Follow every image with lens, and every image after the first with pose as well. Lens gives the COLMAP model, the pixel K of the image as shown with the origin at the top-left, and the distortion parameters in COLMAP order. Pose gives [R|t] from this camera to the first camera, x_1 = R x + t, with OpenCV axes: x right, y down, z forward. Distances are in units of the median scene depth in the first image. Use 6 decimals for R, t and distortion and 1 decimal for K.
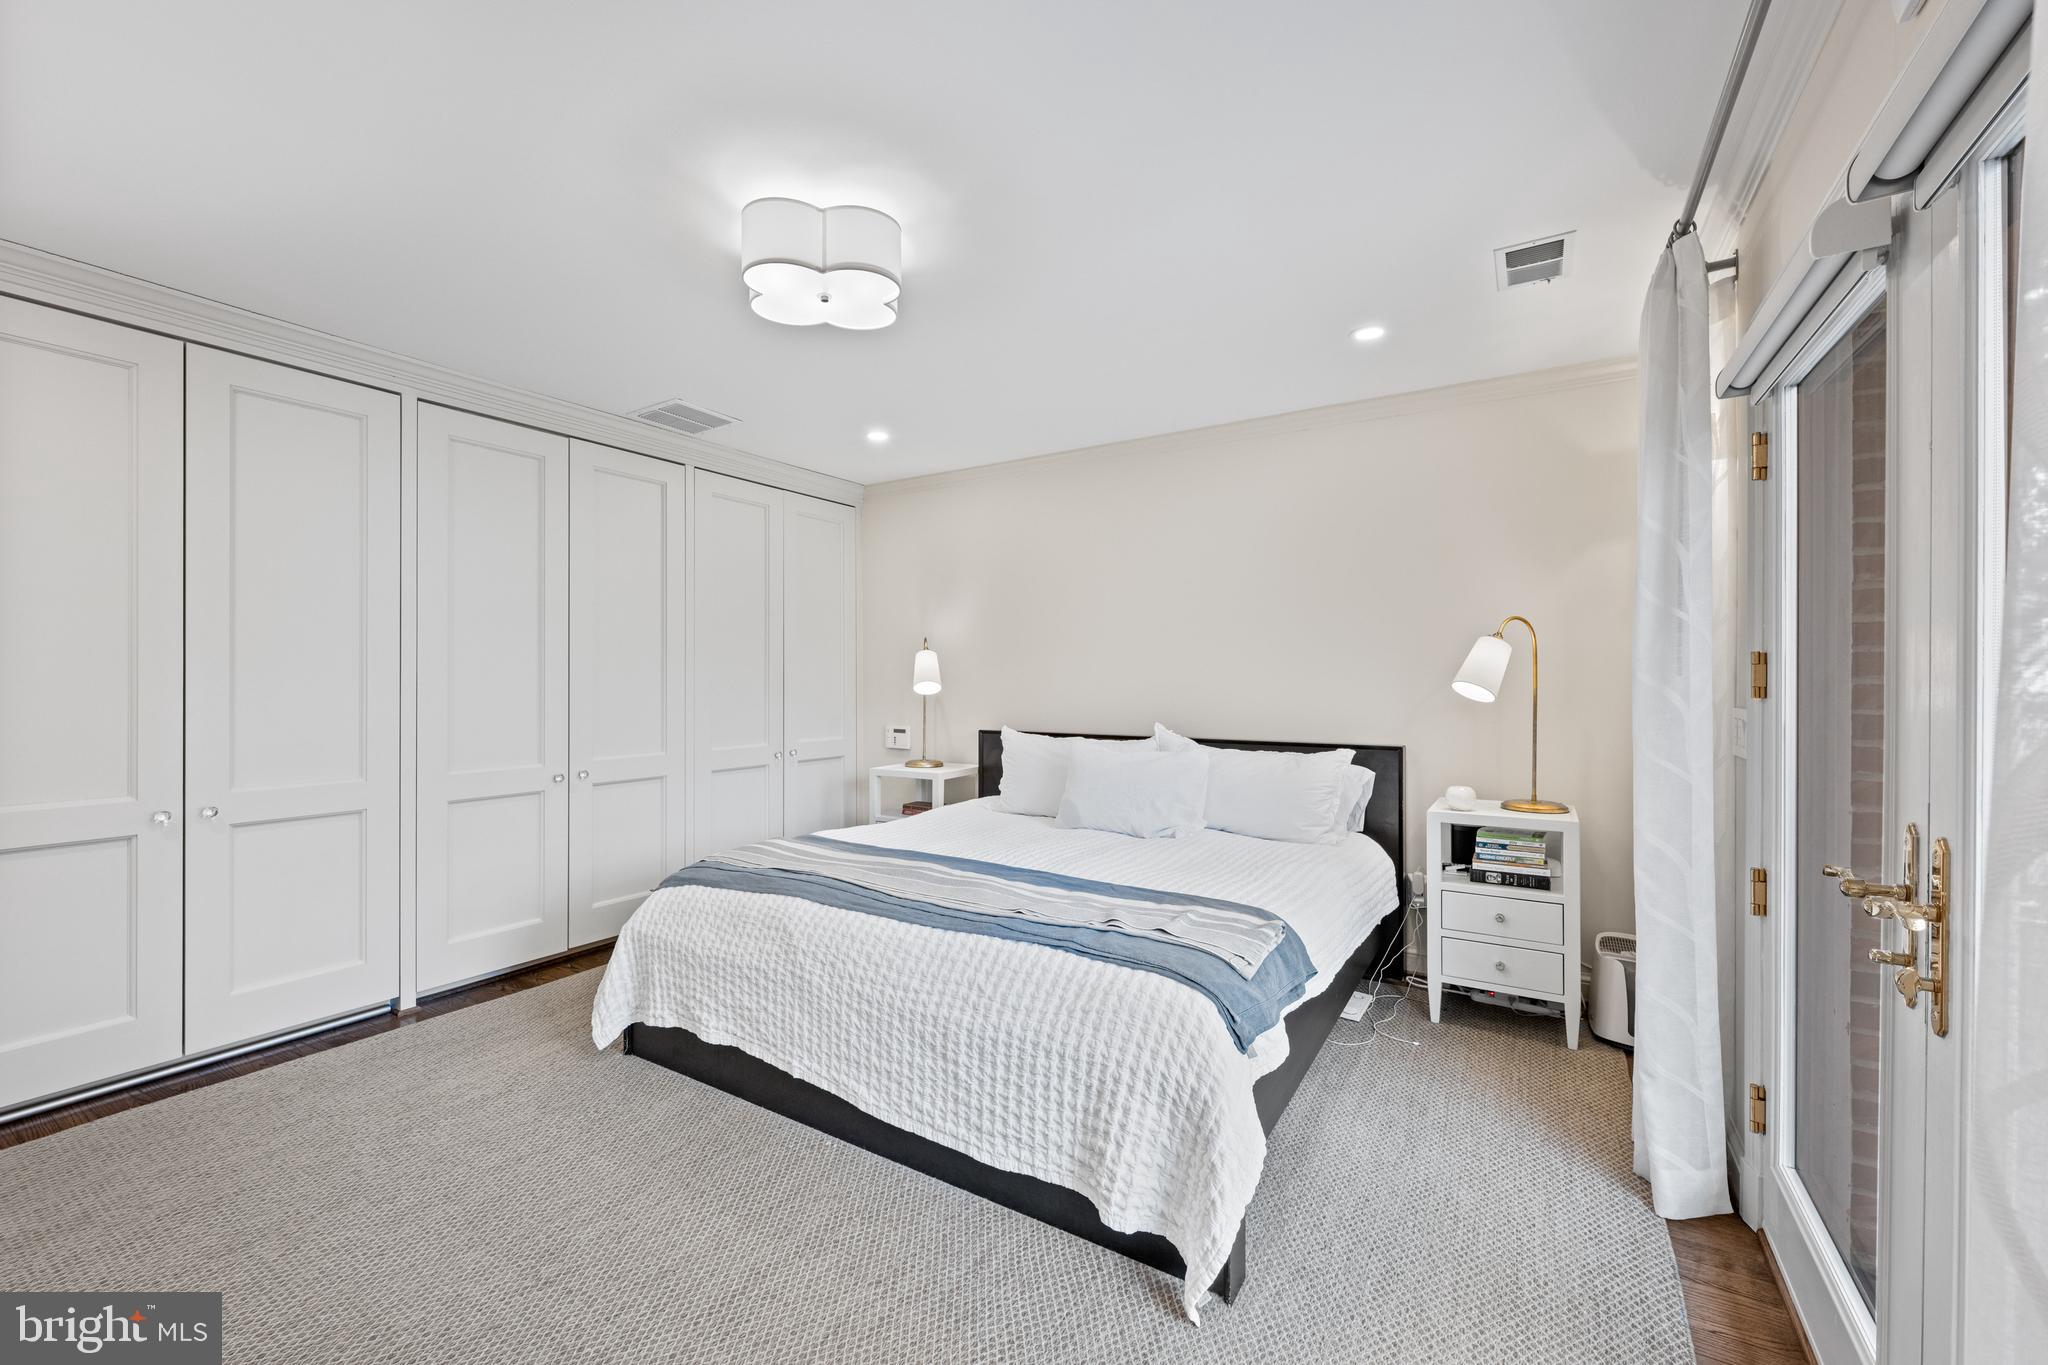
lens RADIAL K [[824.4, 0, 1014.9], [0, 824.4, 678.4], [0, 0, 1]] dist [-0.001116, -0.000057]
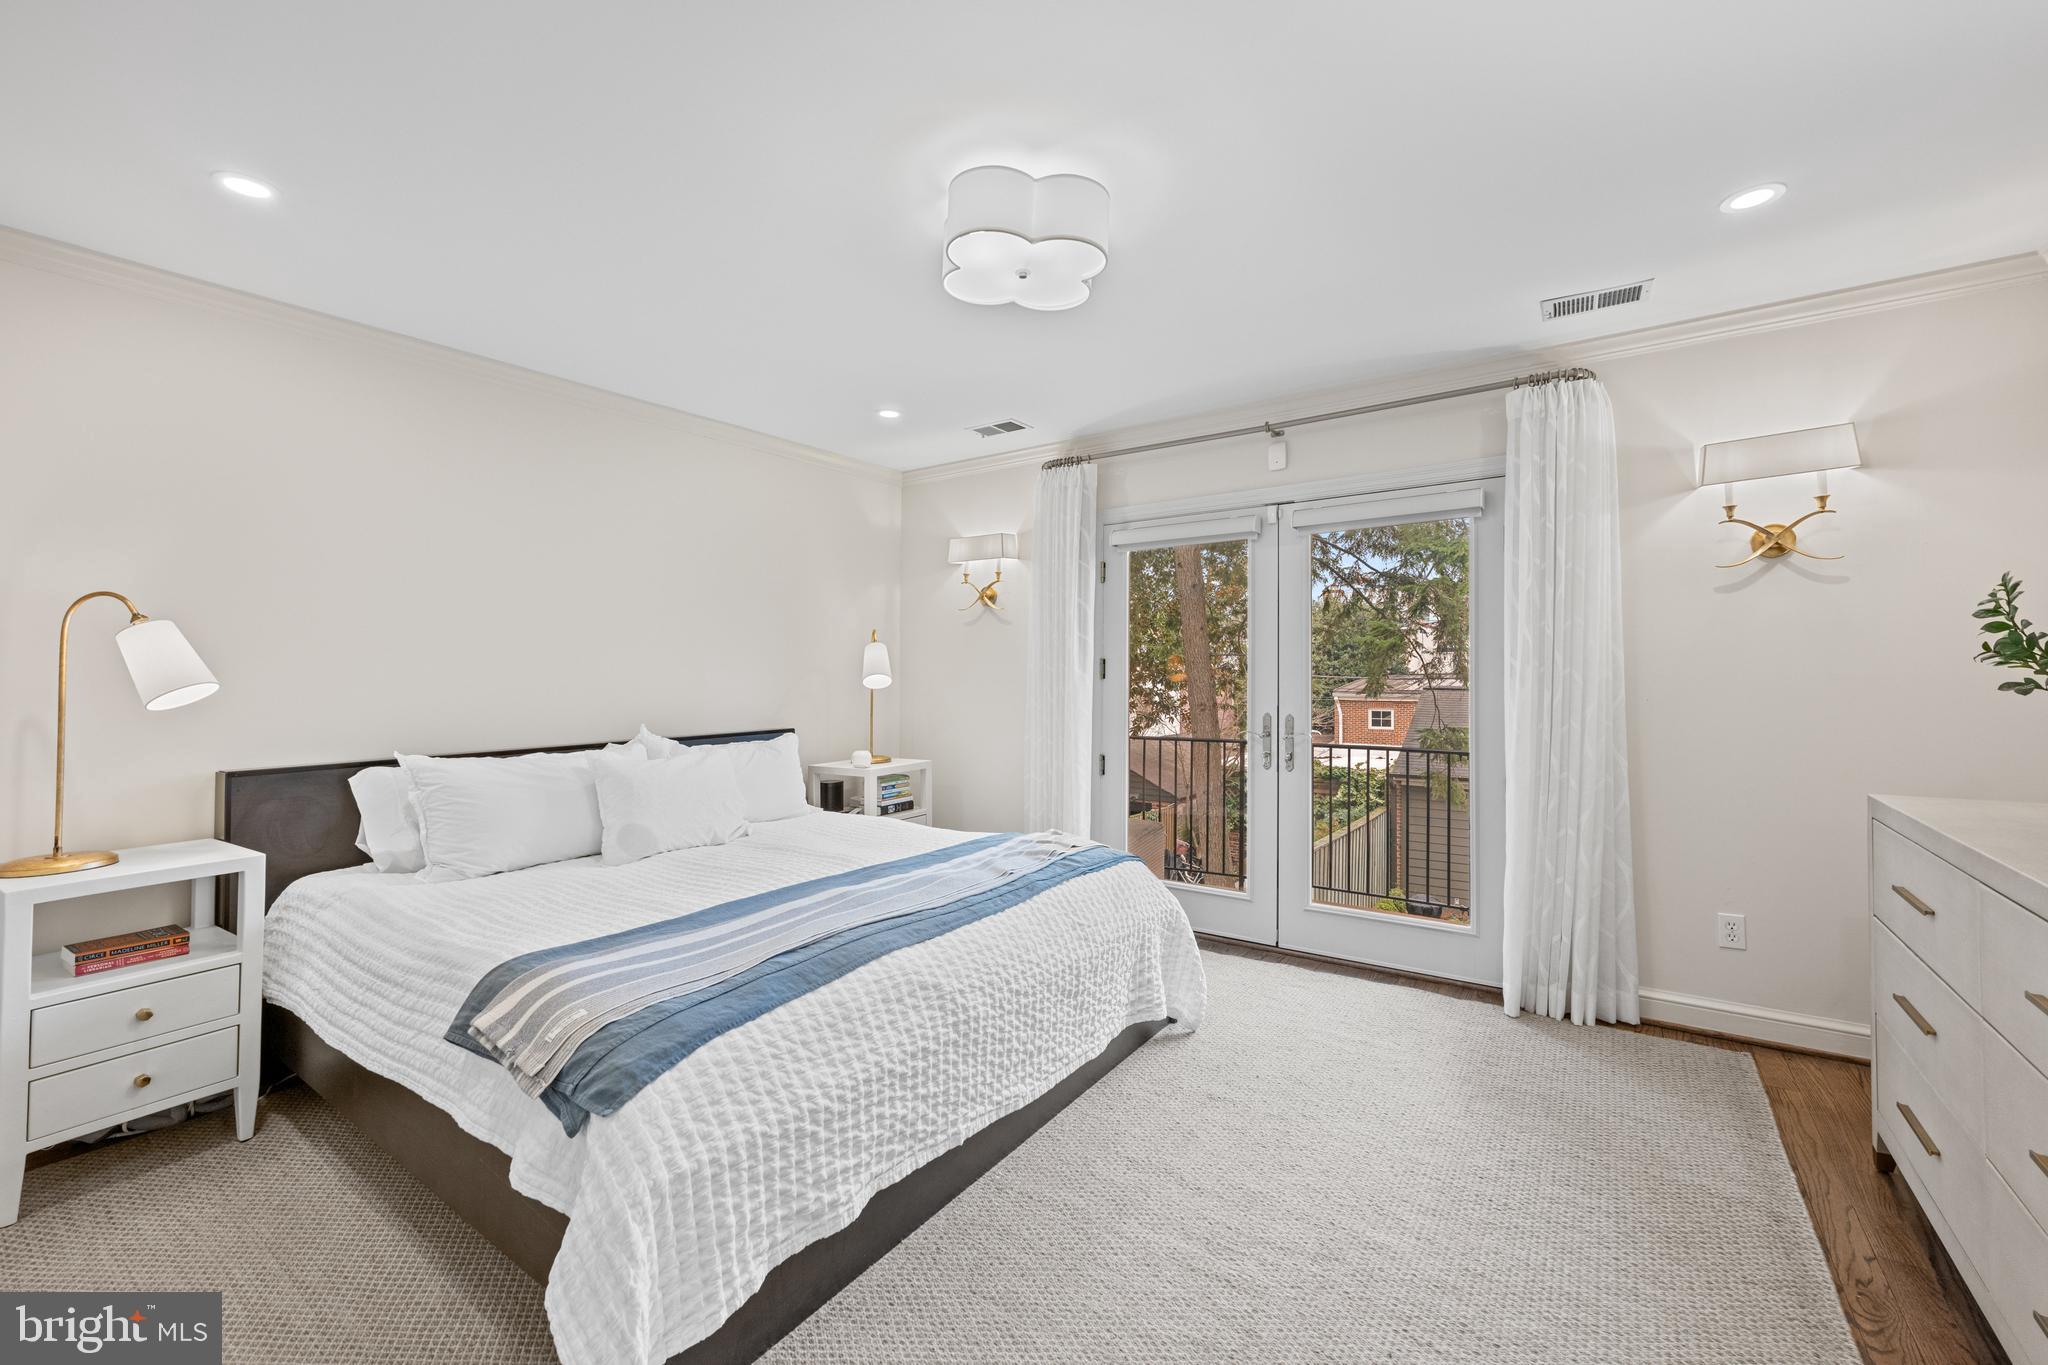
lens RADIAL K [[820.0, 0, 1024.6], [0, 820.0, 672.0], [0, 0, 1]] dist [-0.002163, 0.000085]
pose [[0.049493, 0.002317, 0.998772, -1.069119], [0.005854, 0.999979, -0.002610, 0.003623], [-0.998757, 0.005976, 0.049479, 0.864855]]
